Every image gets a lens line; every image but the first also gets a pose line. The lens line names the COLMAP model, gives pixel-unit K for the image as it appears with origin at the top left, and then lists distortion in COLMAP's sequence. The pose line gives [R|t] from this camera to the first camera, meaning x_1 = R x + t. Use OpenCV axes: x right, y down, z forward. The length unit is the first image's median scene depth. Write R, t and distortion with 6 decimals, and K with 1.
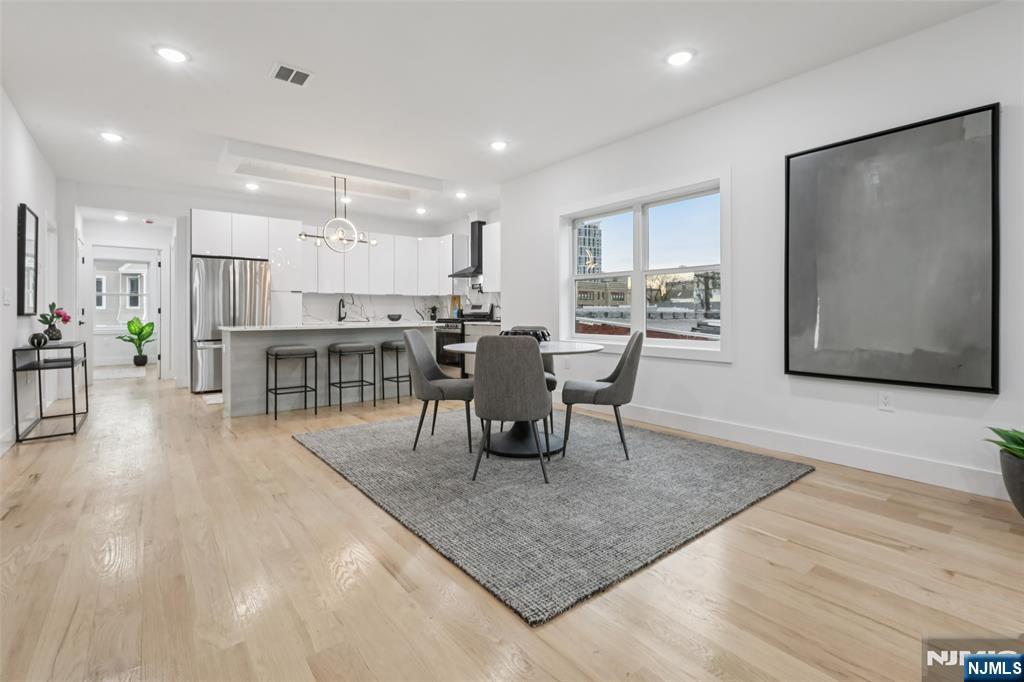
lens RADIAL K [[465.6, 0, 511.8], [0, 465.6, 317.2], [0, 0, 1]] dist [-0.000434, 0.000425]
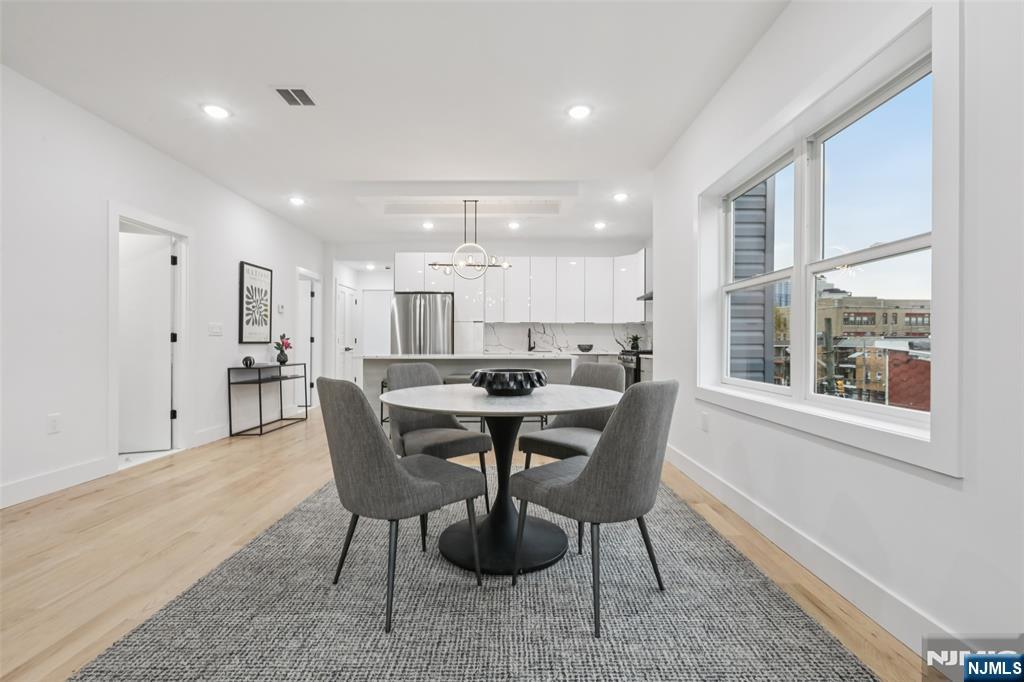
lens RADIAL K [[453.4, 0, 512.8], [0, 453.4, 344.8], [0, 0, 1]] dist [-0.000237, 0.000106]
pose [[0.782321, 0.007027, -0.622835, 0.252425], [-0.010290, 0.999946, -0.001643, -0.003528], [0.622790, 0.007694, 0.782351, 0.293492]]
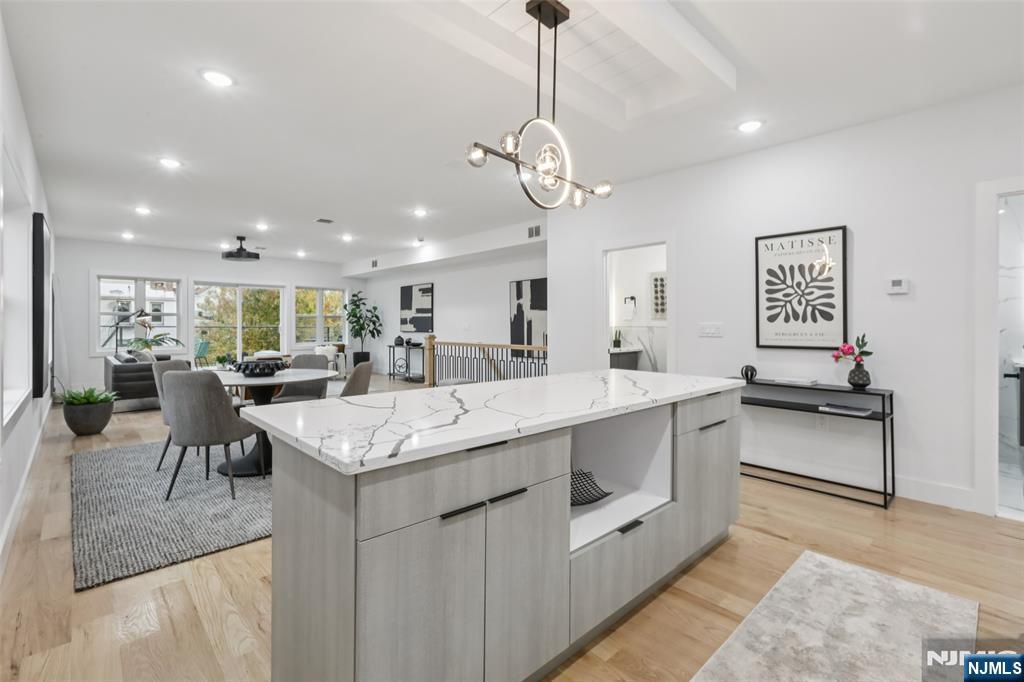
lens RADIAL K [[461.2, 0, 513.0], [0, 461.2, 334.4], [0, 0, 1]] dist [0.000973, 0.000291]
pose [[-0.996162, 0.004178, -0.087423, -0.278613], [0.001663, 0.999583, 0.028824, -0.040126], [0.087507, 0.028568, -0.995754, 1.254855]]
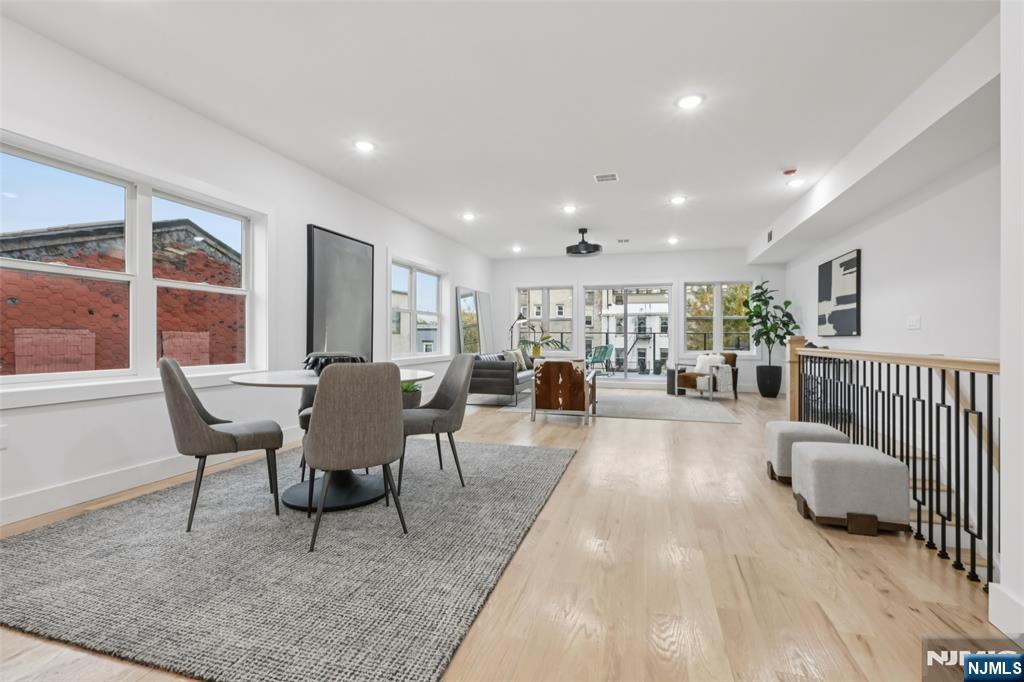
lens RADIAL K [[457.3, 0, 512.1], [0, 457.3, 336.0], [0, 0, 1]] dist [-0.001938, -0.000073]
pose [[-0.575027, 0.004057, 0.818124, -0.483190], [0.004297, 0.999989, -0.001938, -0.002801], [-0.818123, 0.002401, -0.575038, 0.709684]]
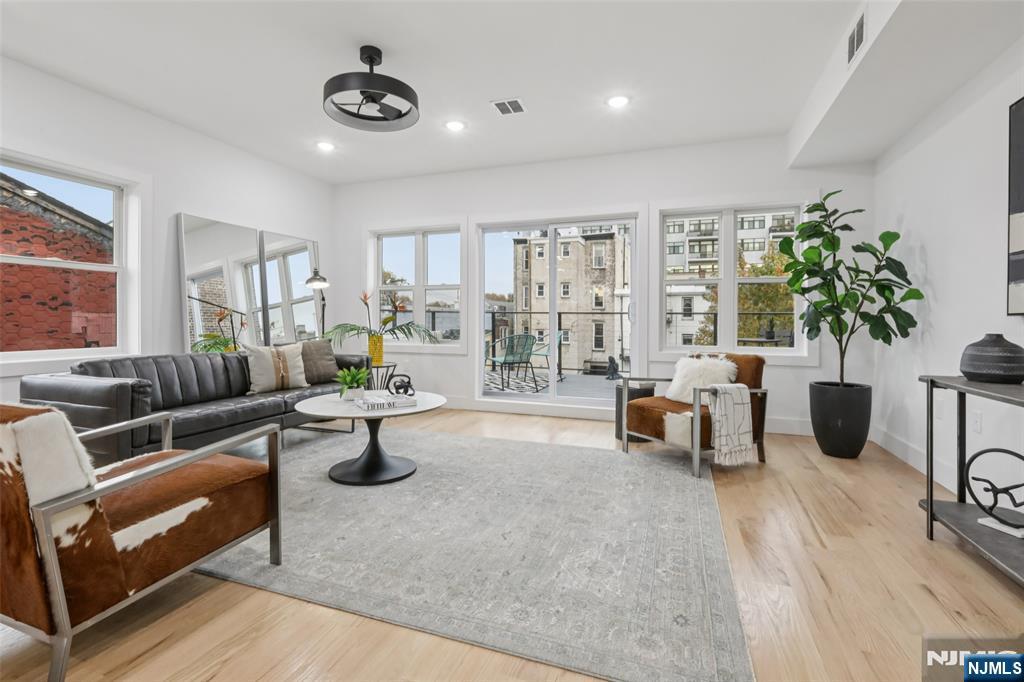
lens RADIAL K [[465.6, 0, 511.8], [0, 465.6, 317.2], [0, 0, 1]] dist [-0.000434, 0.000425]
pose [[-0.526525, 0.005899, 0.850139, -0.114903], [0.000826, 0.999979, -0.006428, 0.002364], [-0.850159, -0.002683, -0.526519, 0.012735]]
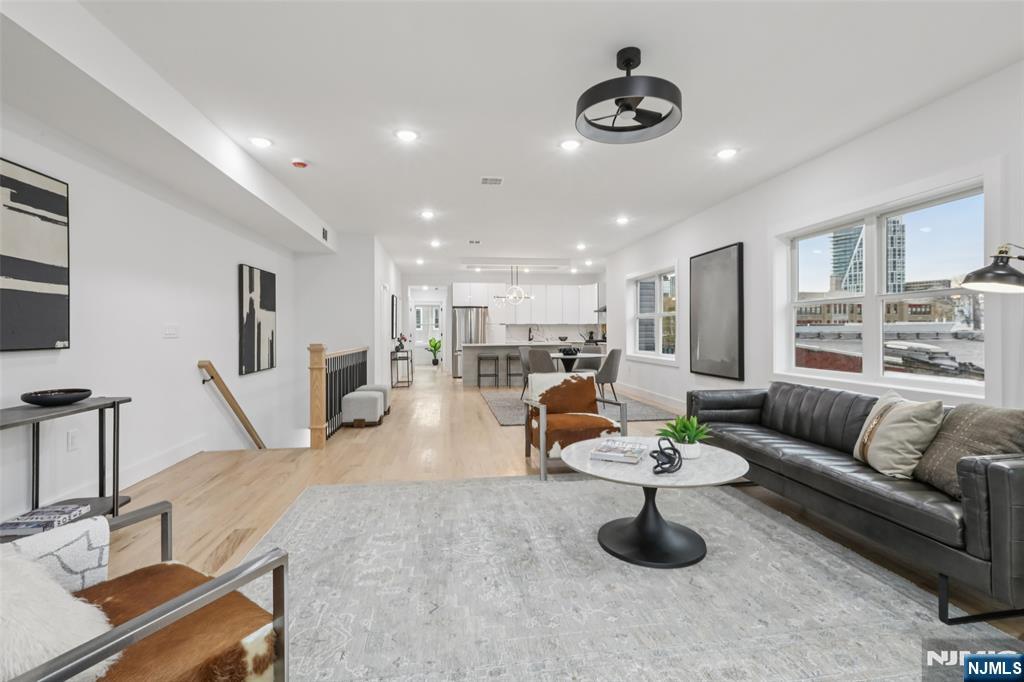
lens RADIAL K [[461.2, 0, 513.0], [0, 461.2, 334.4], [0, 0, 1]] dist [0.000973, 0.000291]
pose [[0.865008, 0.000660, -0.501758, 0.497585], [-0.001152, 0.999999, -0.000669, -0.017016], [0.501757, 0.001157, 0.865008, -0.542673]]
